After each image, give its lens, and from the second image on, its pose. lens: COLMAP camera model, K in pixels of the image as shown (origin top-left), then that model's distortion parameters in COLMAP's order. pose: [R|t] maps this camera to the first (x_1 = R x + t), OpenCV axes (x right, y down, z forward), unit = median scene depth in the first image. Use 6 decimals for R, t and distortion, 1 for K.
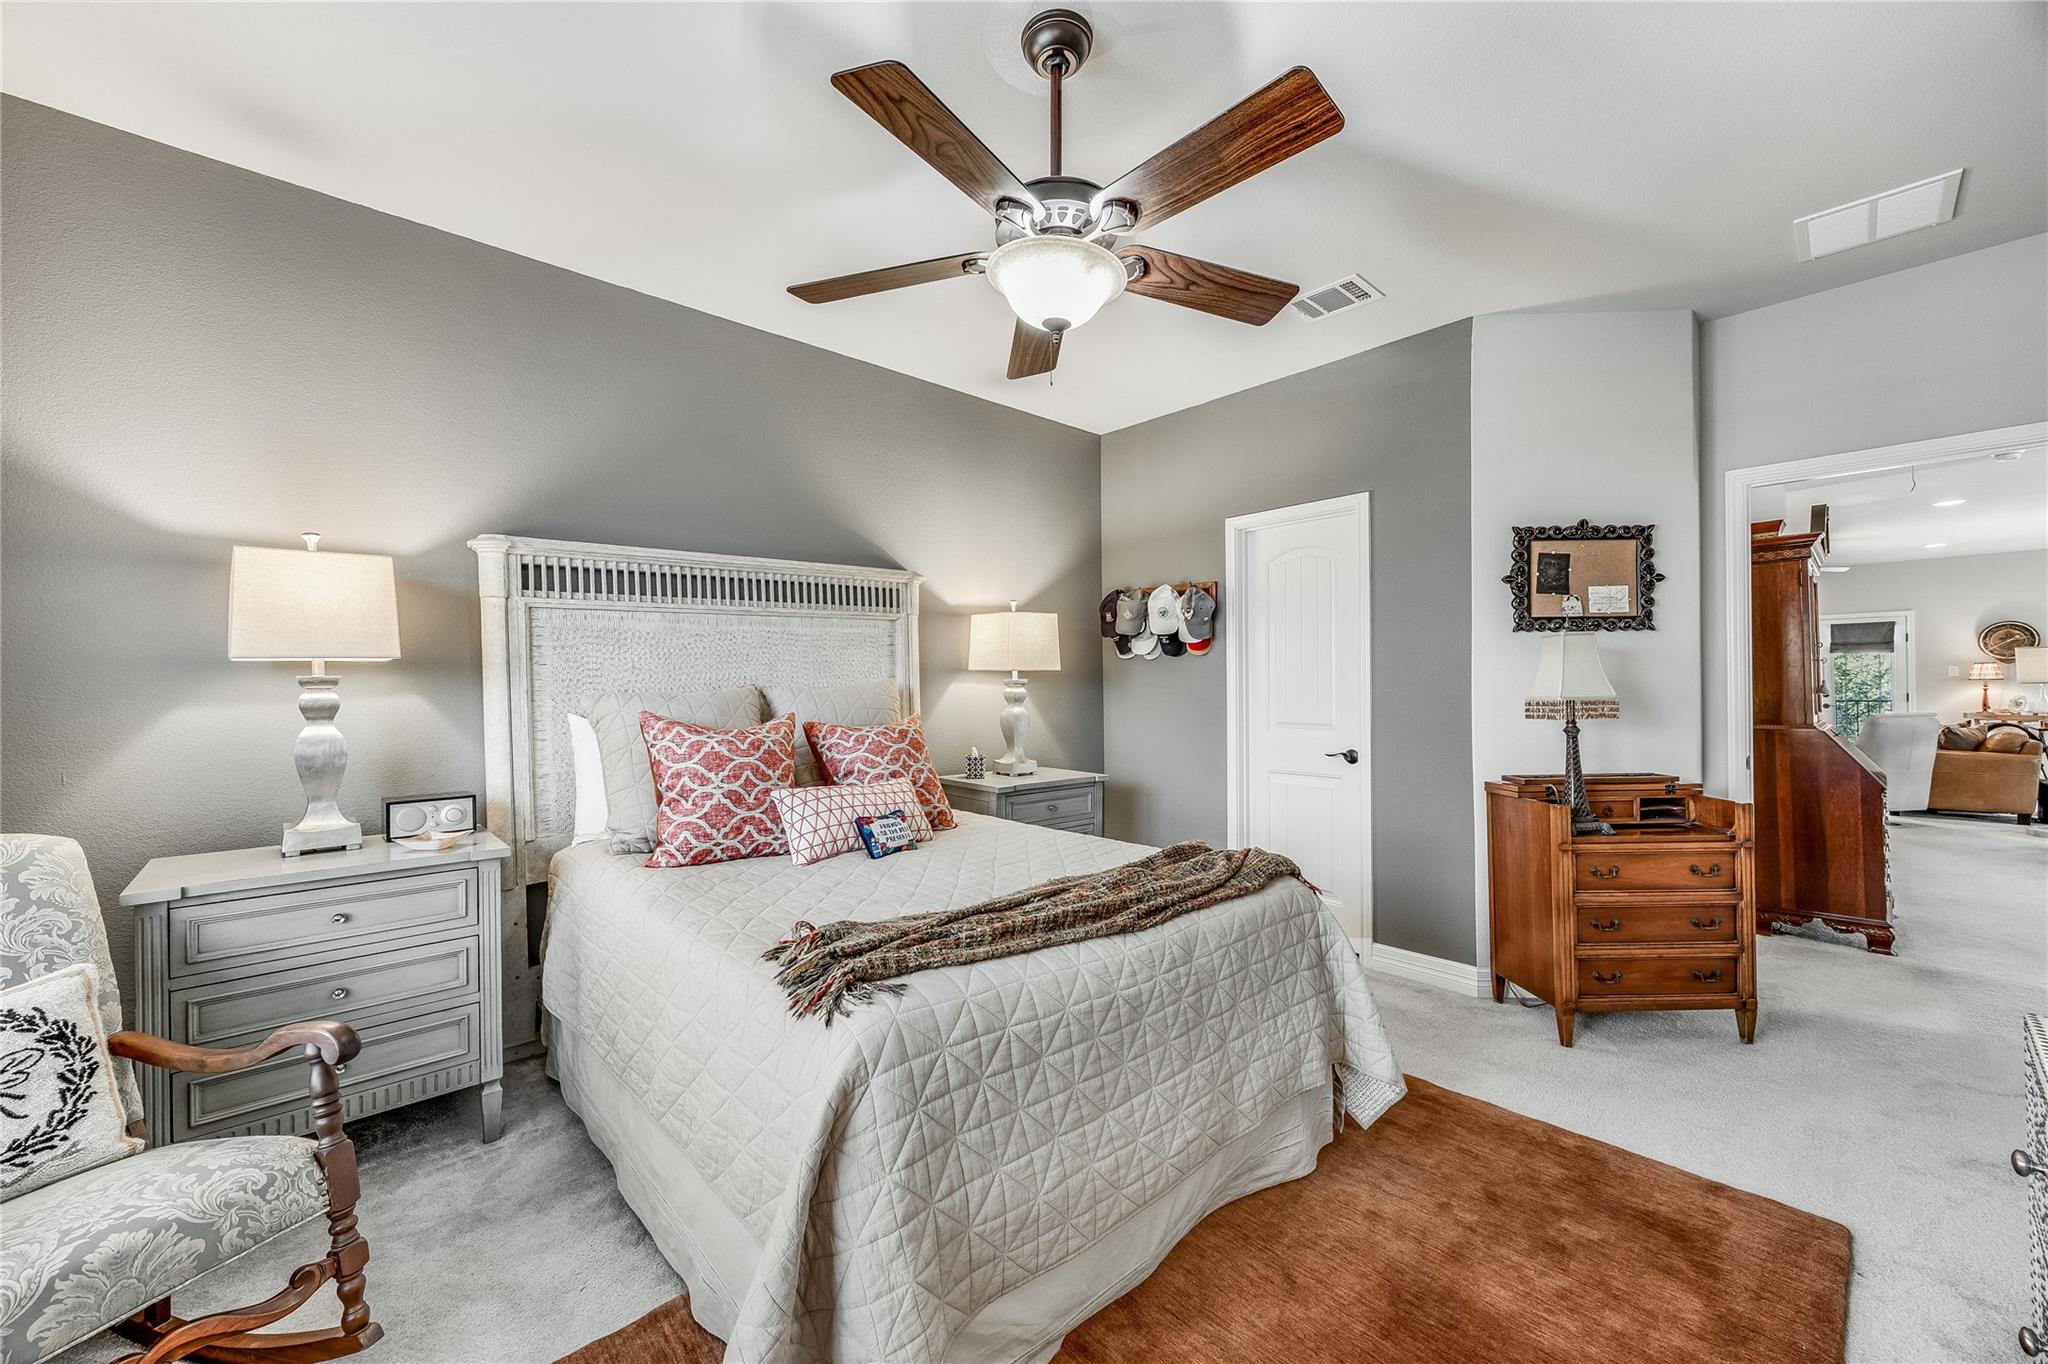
lens RADIAL K [[780.2, 0, 1019.0], [0, 780.2, 685.9], [0, 0, 1]] dist [-0.002004, -0.000222]
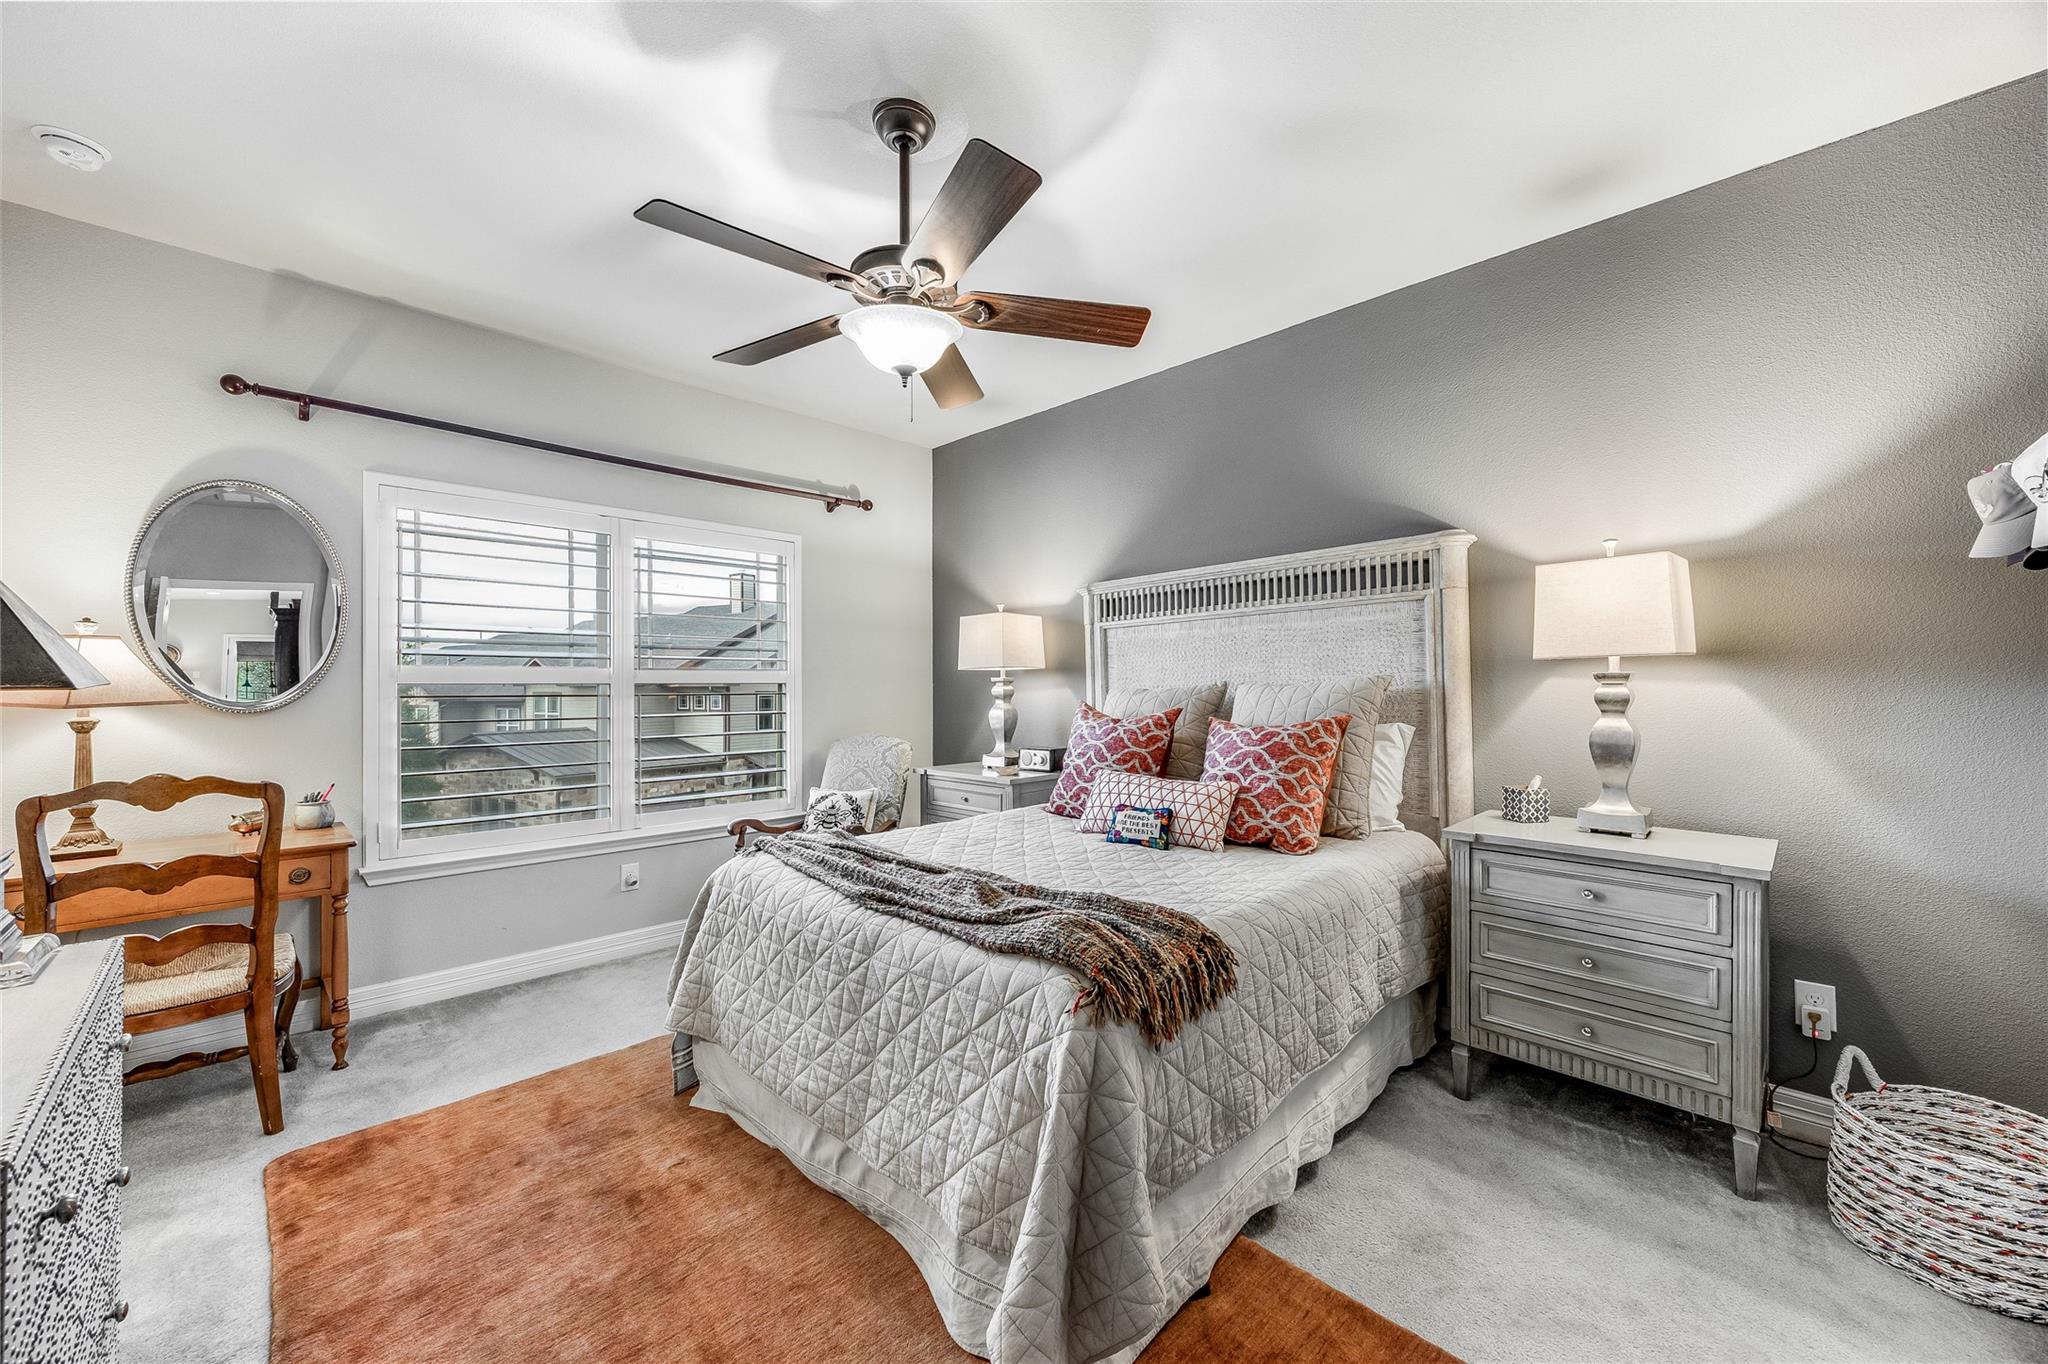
lens RADIAL K [[779.7, 0, 1024.8], [0, 779.7, 685.9], [0, 0, 1]] dist [-0.000970, -0.000066]
pose [[0.067623, 0.006078, -0.997692, 0.645474], [0.001215, 0.999980, 0.006174, -0.002222], [0.997710, -0.001630, 0.067614, 0.588805]]
